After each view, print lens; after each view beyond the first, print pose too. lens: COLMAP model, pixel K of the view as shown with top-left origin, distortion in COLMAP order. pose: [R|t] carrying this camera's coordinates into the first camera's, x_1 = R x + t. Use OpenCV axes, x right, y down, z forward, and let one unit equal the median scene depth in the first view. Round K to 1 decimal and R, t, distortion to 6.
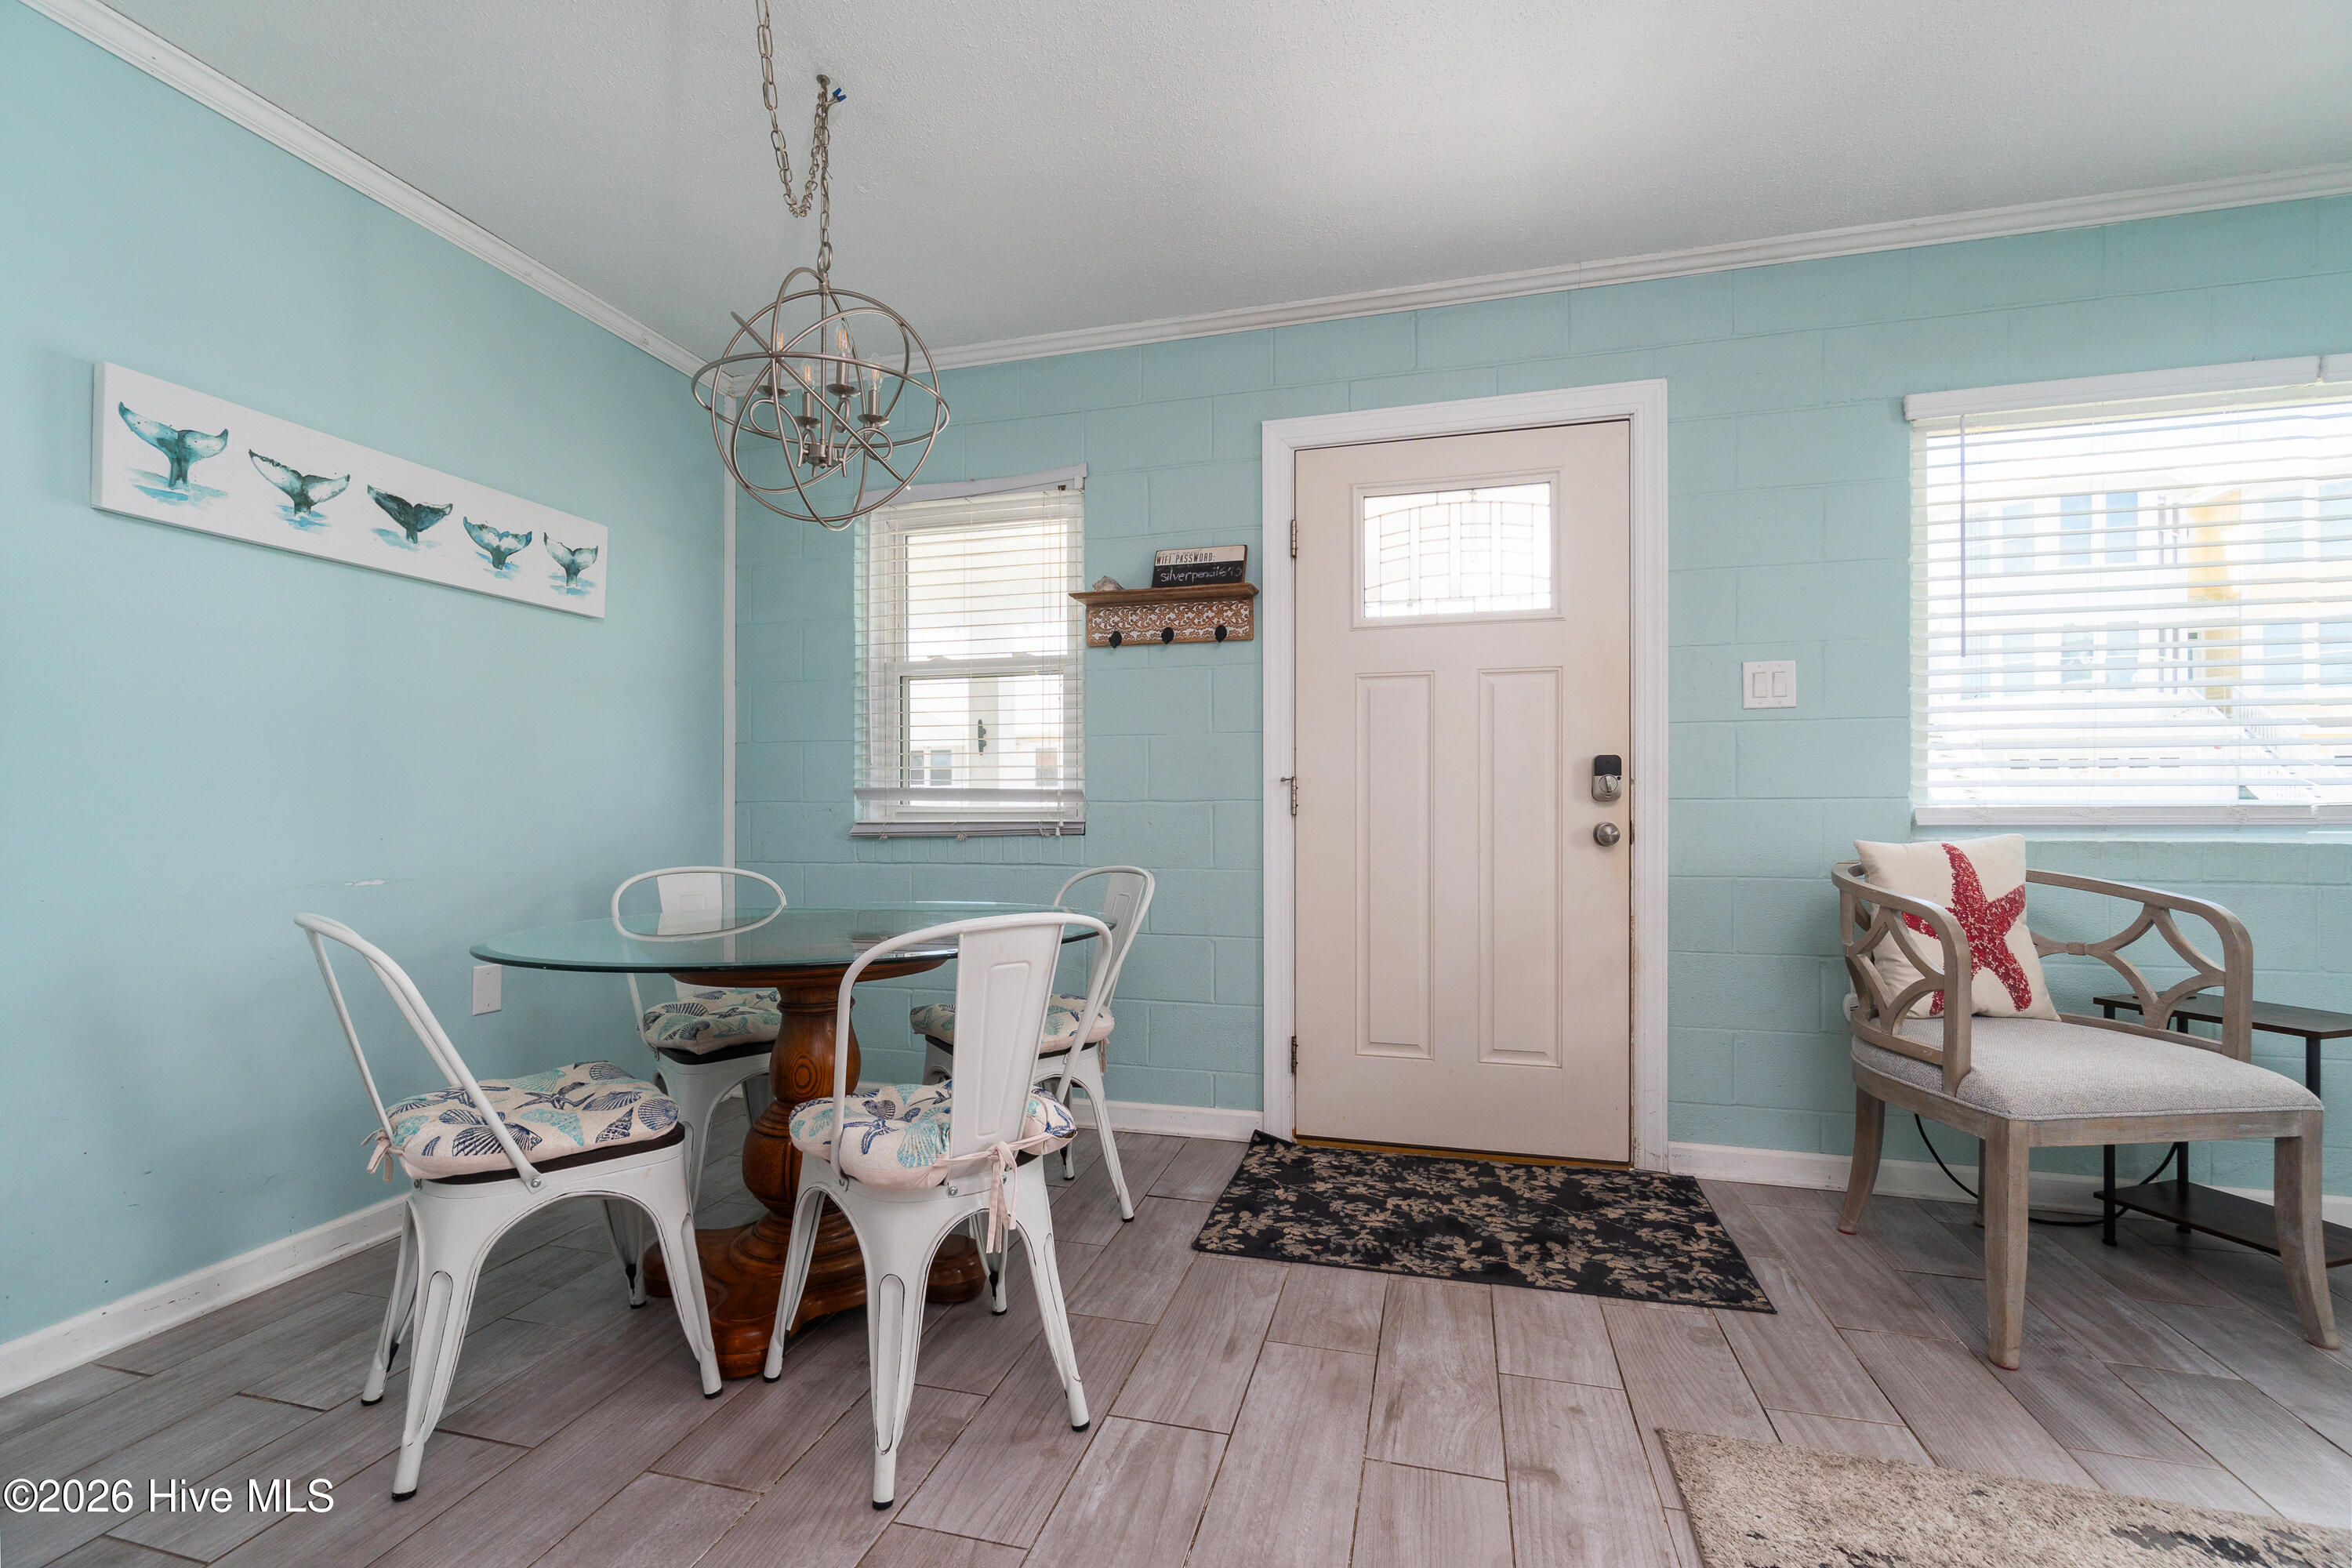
lens RADIAL K [[1022.7, 0, 1172.1], [0, 1022.7, 800.3], [0, 0, 1]] dist [-0.004212, 0.000363]
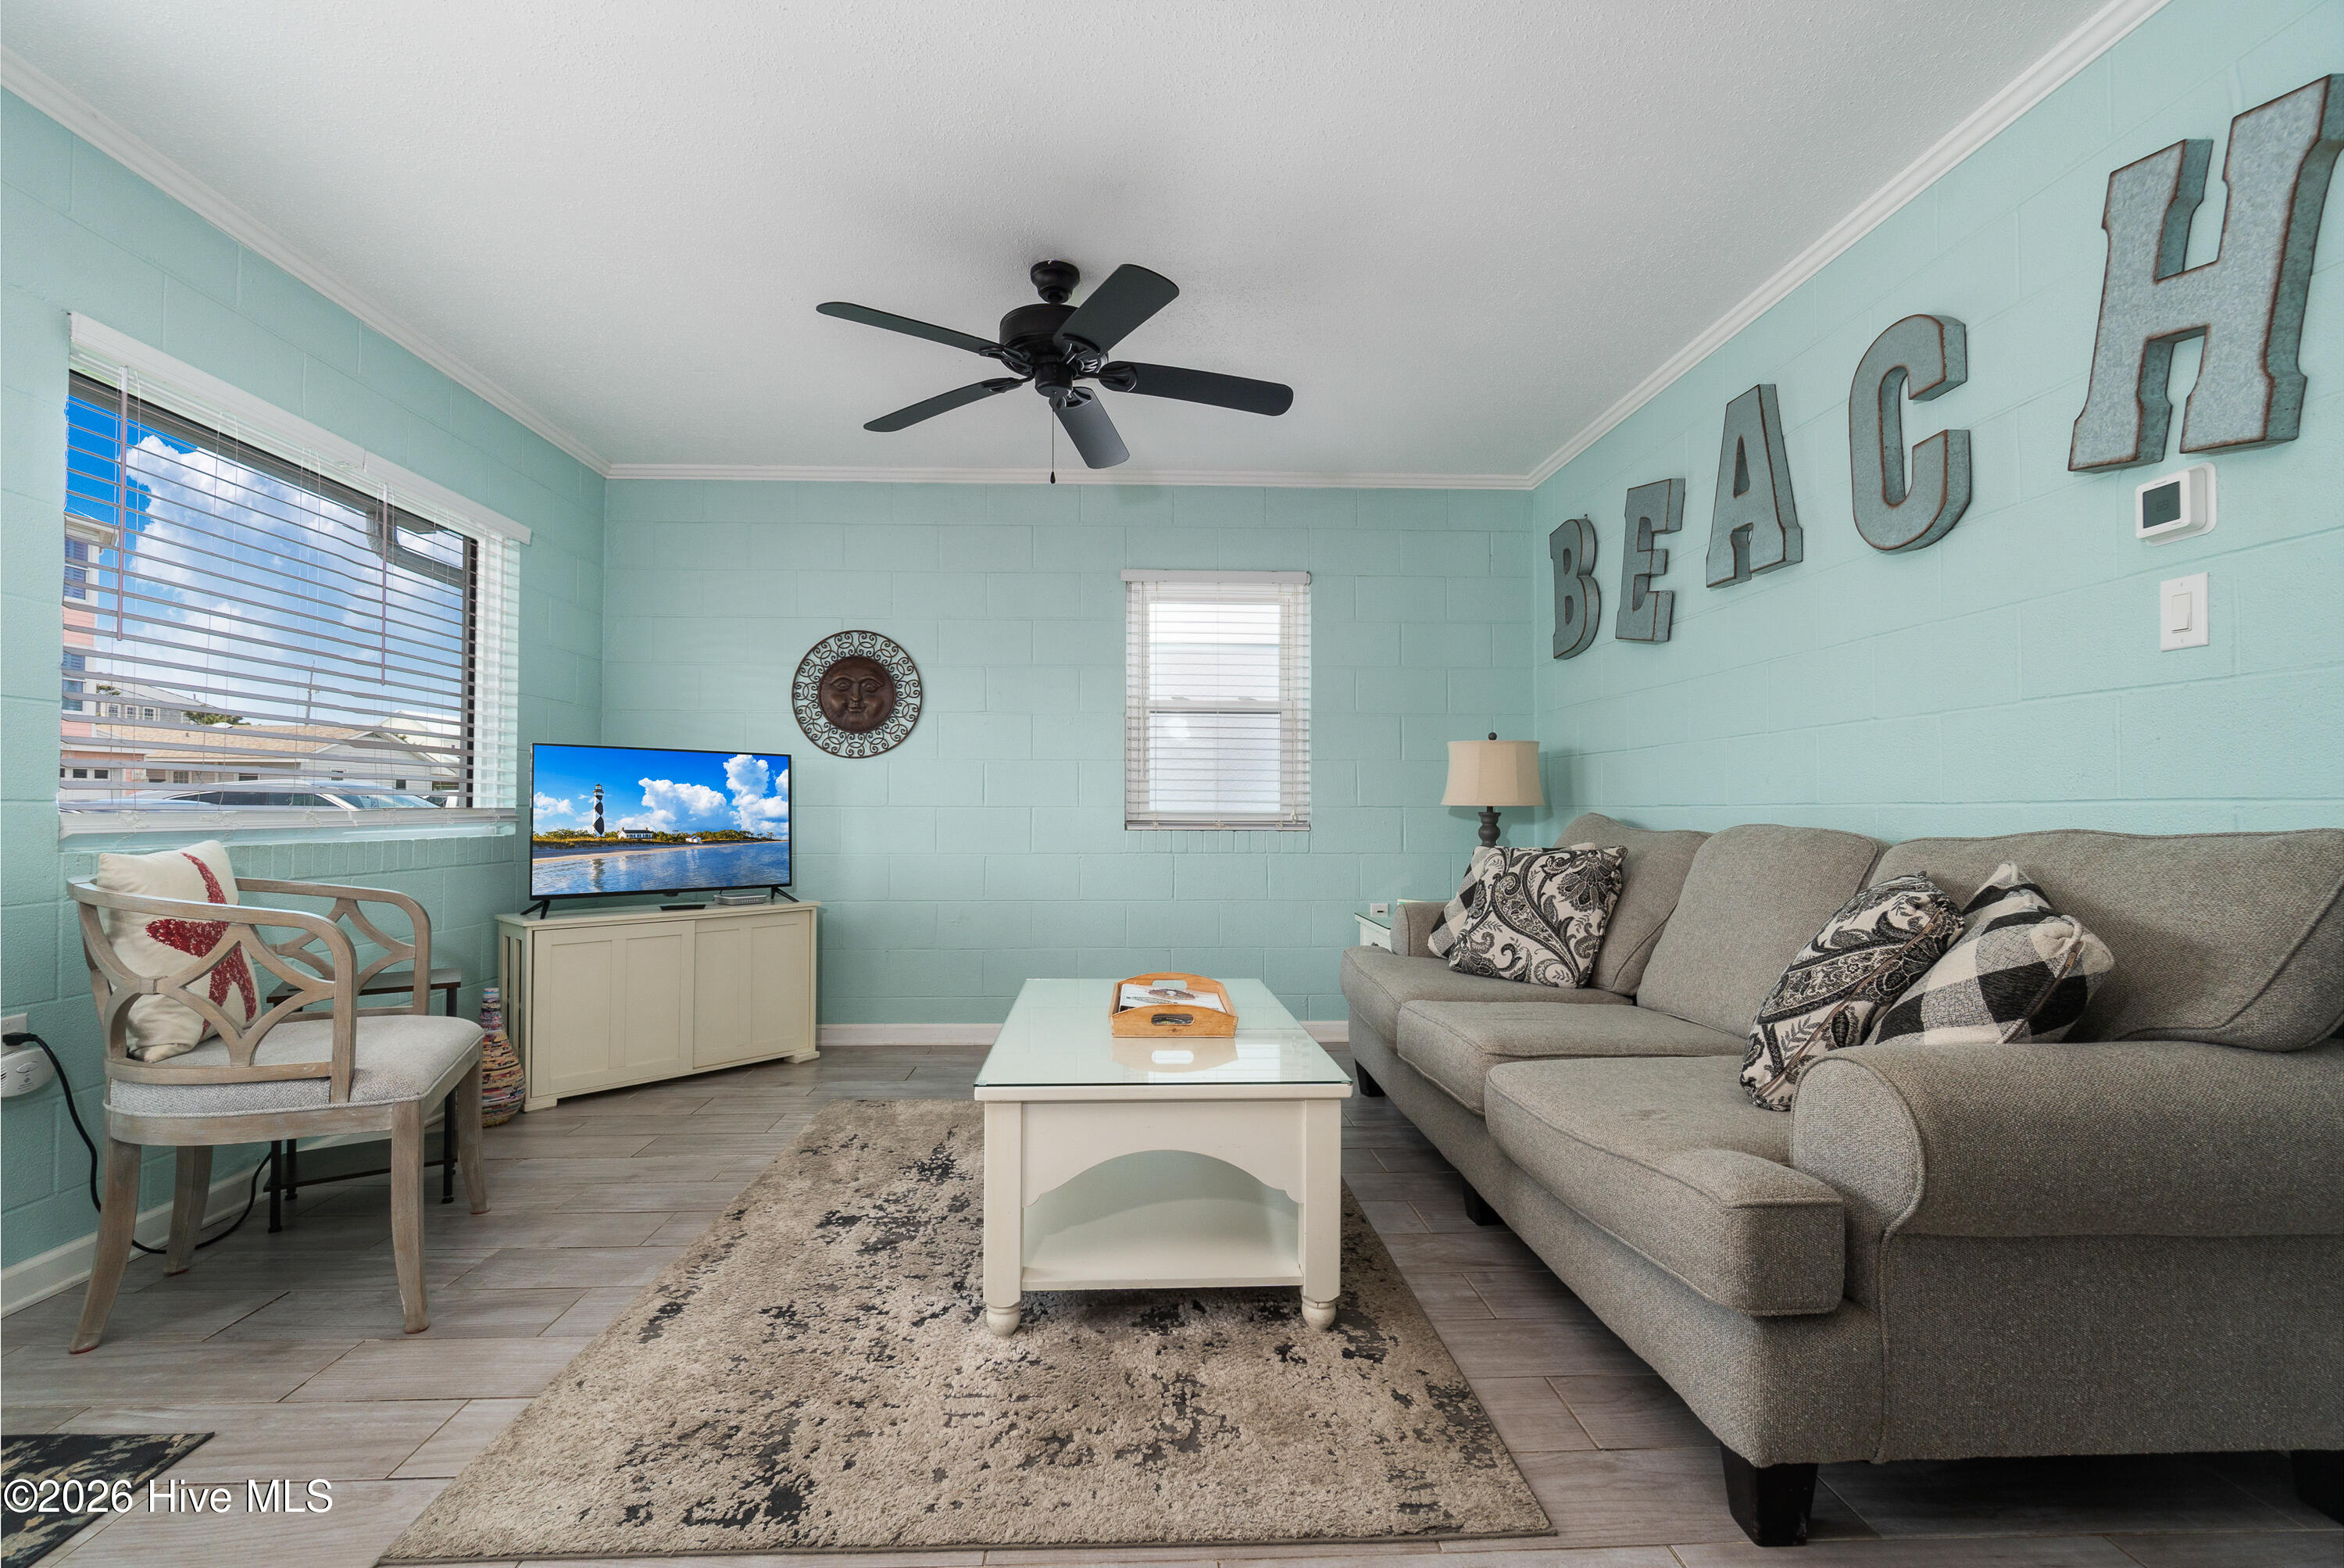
lens RADIAL K [[1038.8, 0, 1155.9], [0, 1038.8, 789.9], [0, 0, 1]] dist [-0.002436, 0.000681]
pose [[-0.300233, 0.020421, 0.953647, -0.341836], [-0.005445, 0.999718, -0.023122, 0.003113], [-0.953850, -0.012134, -0.300037, 0.425356]]
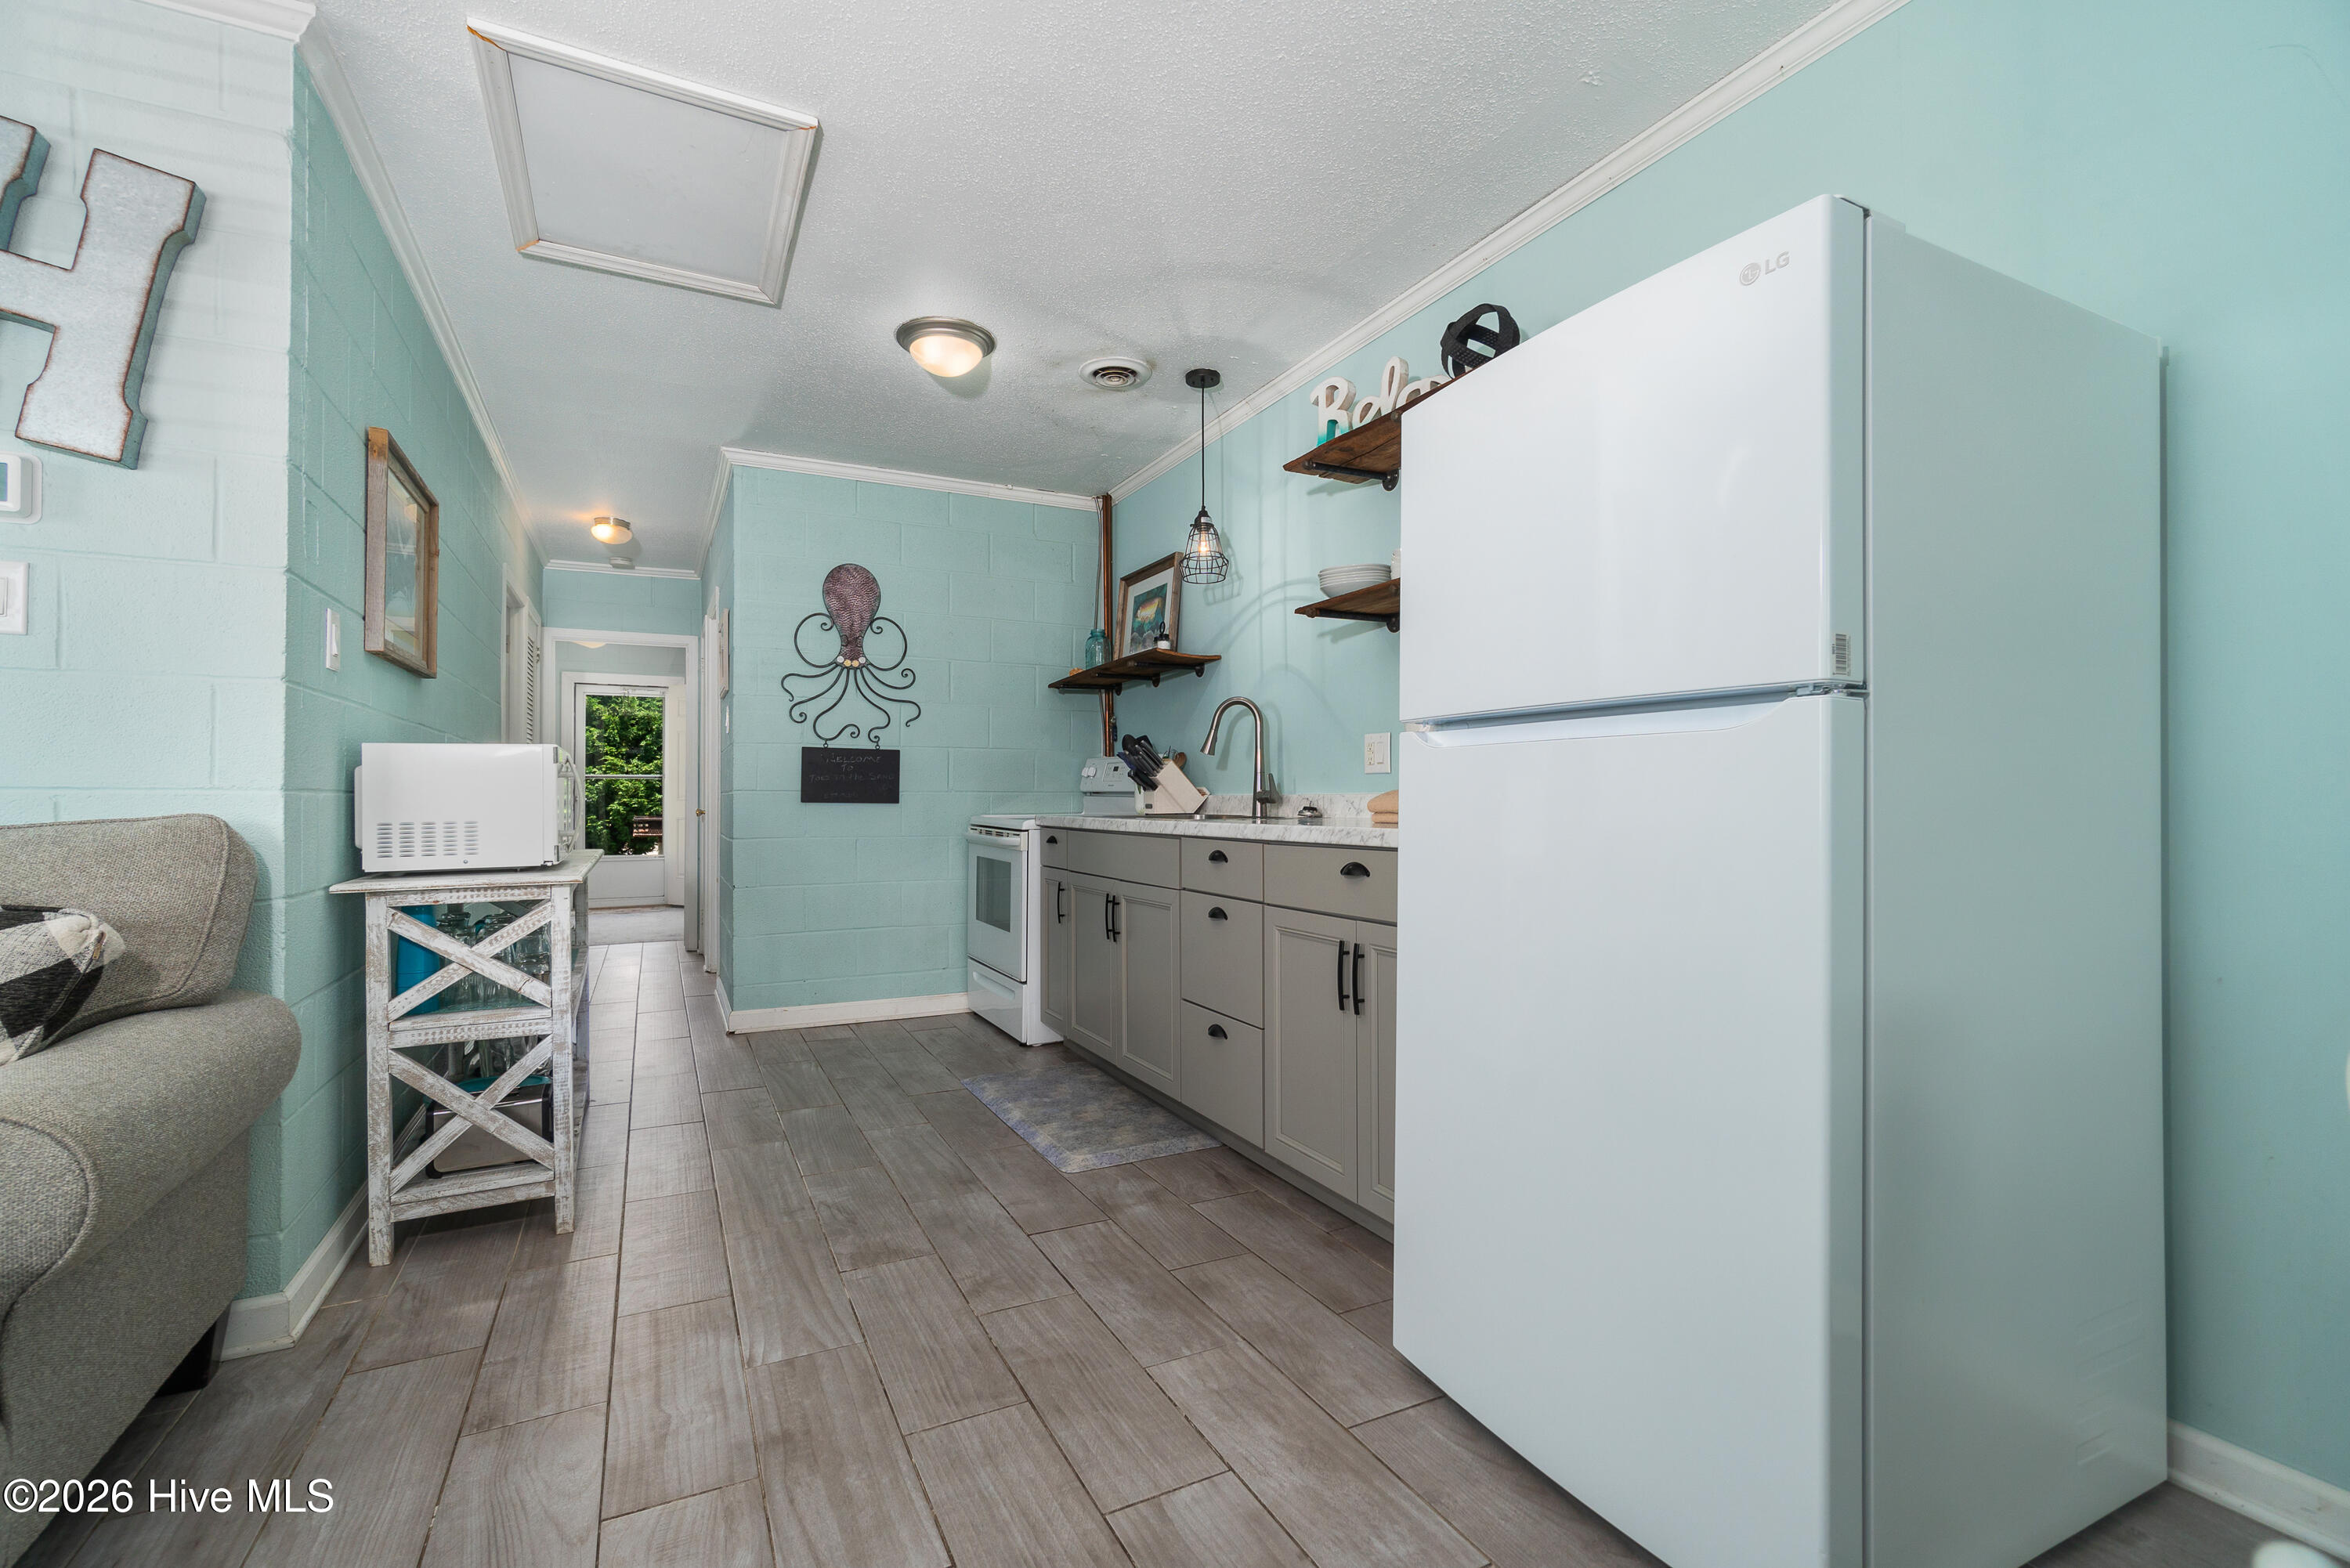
lens RADIAL K [[1031.0, 0, 1202.0], [0, 1031.0, 777.3], [0, 0, 1]] dist [0.000745, -0.000039]
pose [[-0.721846, -0.007317, -0.692015, -0.014941], [0.009711, 0.999739, -0.020701, 0.004364], [0.691985, -0.021663, -0.721586, 0.572150]]
